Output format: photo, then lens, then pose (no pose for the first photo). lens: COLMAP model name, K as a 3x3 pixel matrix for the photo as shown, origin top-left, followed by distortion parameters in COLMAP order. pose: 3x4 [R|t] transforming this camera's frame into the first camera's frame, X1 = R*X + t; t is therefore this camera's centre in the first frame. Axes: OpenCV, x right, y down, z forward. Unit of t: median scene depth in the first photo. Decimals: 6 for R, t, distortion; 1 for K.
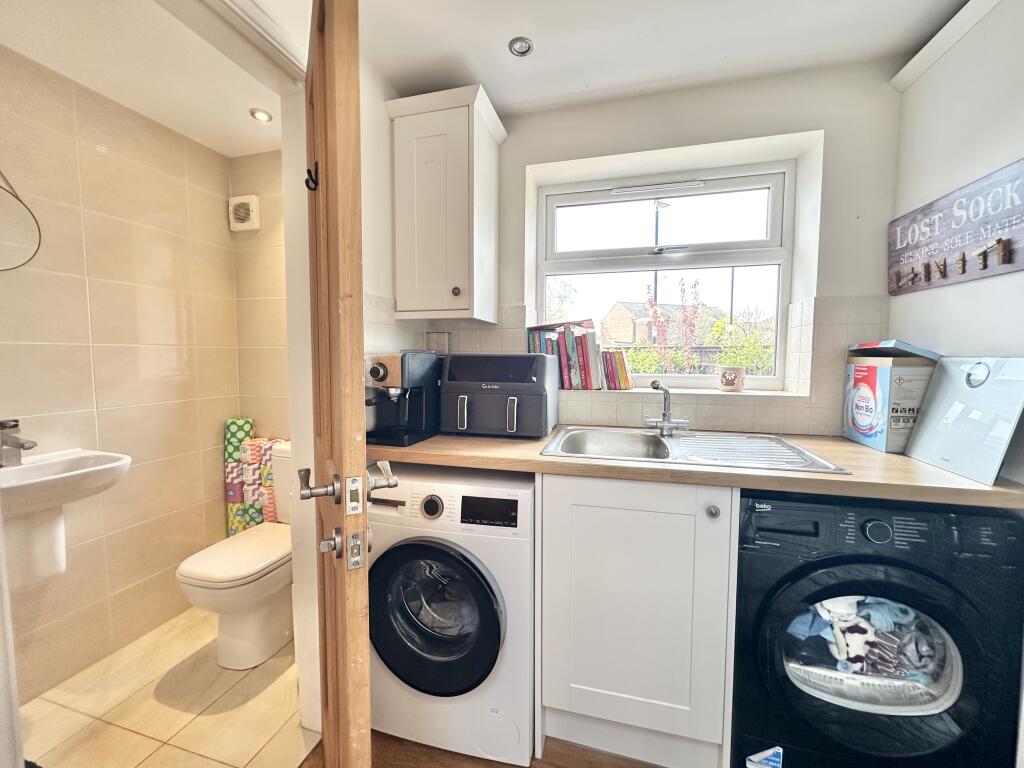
lens RADIAL K [[421.0, 0, 501.9], [0, 421.0, 383.4], [0, 0, 1]] dist [-0.001213, 0.000050]
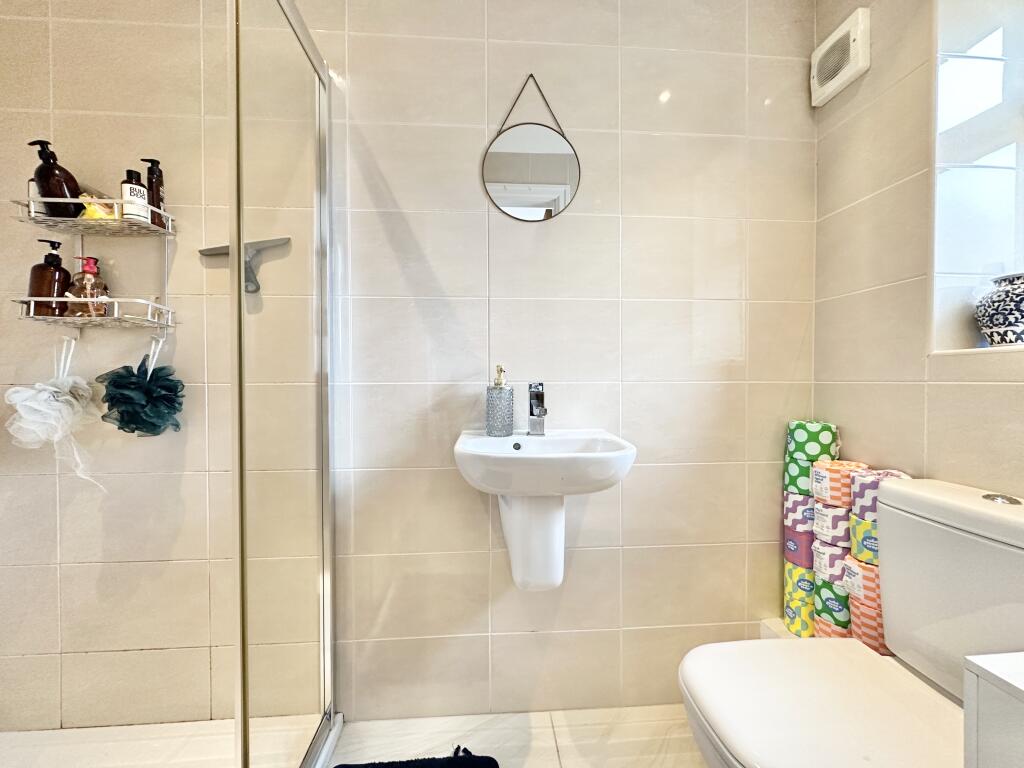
lens RADIAL K [[421.0, 0, 501.9], [0, 421.0, 383.4], [0, 0, 1]] dist [-0.001213, 0.000050]
pose [[0.350247, 0.009759, -0.936606, -0.237846], [-0.057585, 0.998279, -0.011133, 0.064707], [0.934885, 0.057834, 0.350206, 0.405119]]
